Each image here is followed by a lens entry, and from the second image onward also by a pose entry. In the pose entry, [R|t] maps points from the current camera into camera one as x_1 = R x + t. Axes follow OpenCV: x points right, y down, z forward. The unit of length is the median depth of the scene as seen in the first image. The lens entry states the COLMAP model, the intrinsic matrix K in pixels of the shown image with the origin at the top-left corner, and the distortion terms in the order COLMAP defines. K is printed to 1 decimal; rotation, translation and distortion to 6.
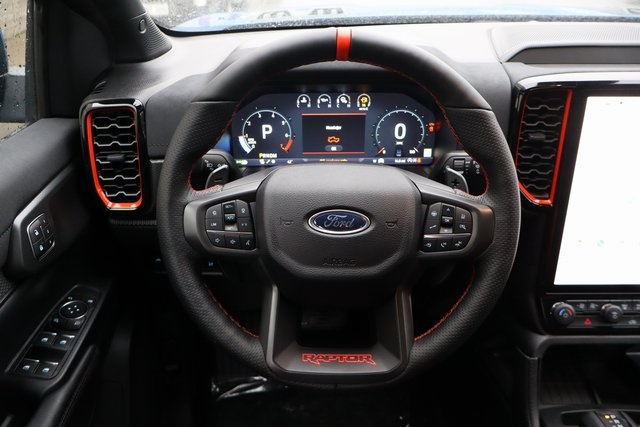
lens RADIAL K [[537.6, 0, 320.0], [0, 537.6, 213.5], [0, 0, 1]] dist [-0.016428, -0.001764]
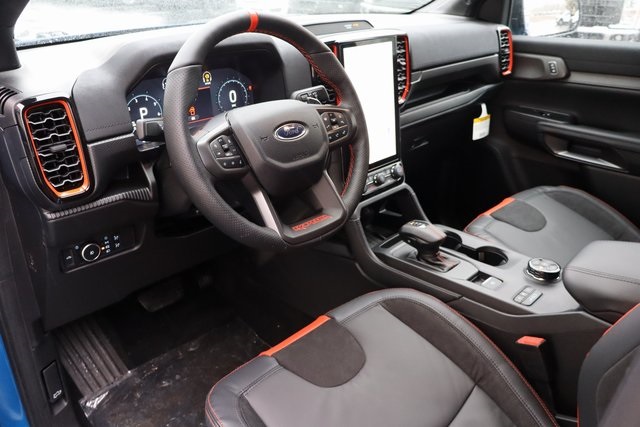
lens RADIAL K [[536.0, 0, 320.0], [0, 536.0, 213.5], [0, 0, 1]] dist [0.002939, 0.006768]
pose [[0.702337, -0.294731, 0.647963, -0.754459], [0.337906, 0.939205, 0.060943, 0.133382], [-0.626532, 0.176148, 0.759230, -0.133046]]
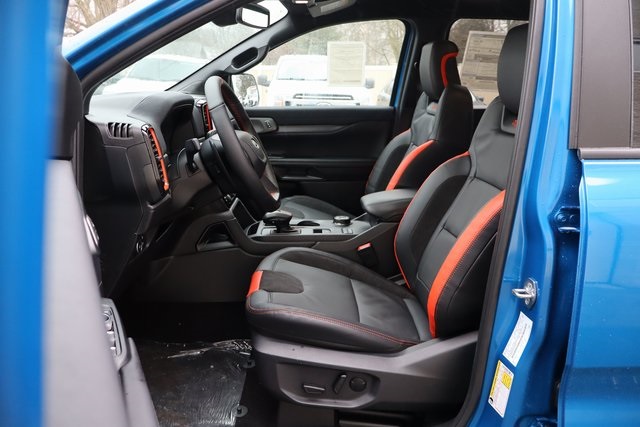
lens RADIAL K [[537.6, 0, 320.0], [0, 537.6, 213.5], [0, 0, 1]] dist [-0.016428, -0.001764]
pose [[-0.007181, -0.244439, 0.969638, -2.056315], [0.439294, 0.870314, 0.222654, -0.111535], [-0.898315, 0.427555, 0.101131, 0.473332]]
